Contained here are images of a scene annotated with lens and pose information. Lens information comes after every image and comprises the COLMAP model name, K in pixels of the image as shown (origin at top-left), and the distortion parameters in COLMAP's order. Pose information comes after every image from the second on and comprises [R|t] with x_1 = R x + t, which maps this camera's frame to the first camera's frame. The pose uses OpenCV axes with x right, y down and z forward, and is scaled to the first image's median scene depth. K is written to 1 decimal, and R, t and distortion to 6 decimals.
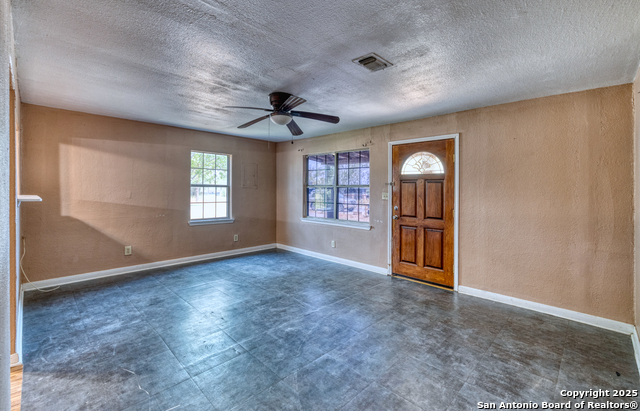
lens RADIAL K [[263.4, 0, 290.2], [0, 263.4, 191.1], [0, 0, 1]] dist [-0.000213, -0.000326]
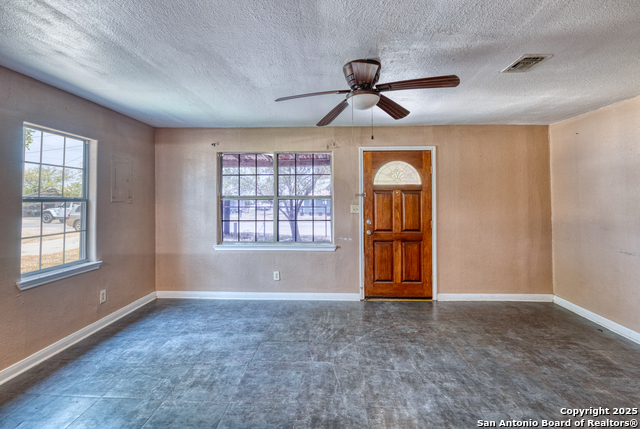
lens RADIAL K [[317.5, 0, 321.4], [0, 317.5, 192.7], [0, 0, 1]] dist [-0.009980, -0.000033]
pose [[0.742652, -0.000241, 0.669678, -0.491345], [0.017125, 0.999680, -0.018631, -0.019688], [-0.669459, 0.025304, 0.742418, 0.355006]]
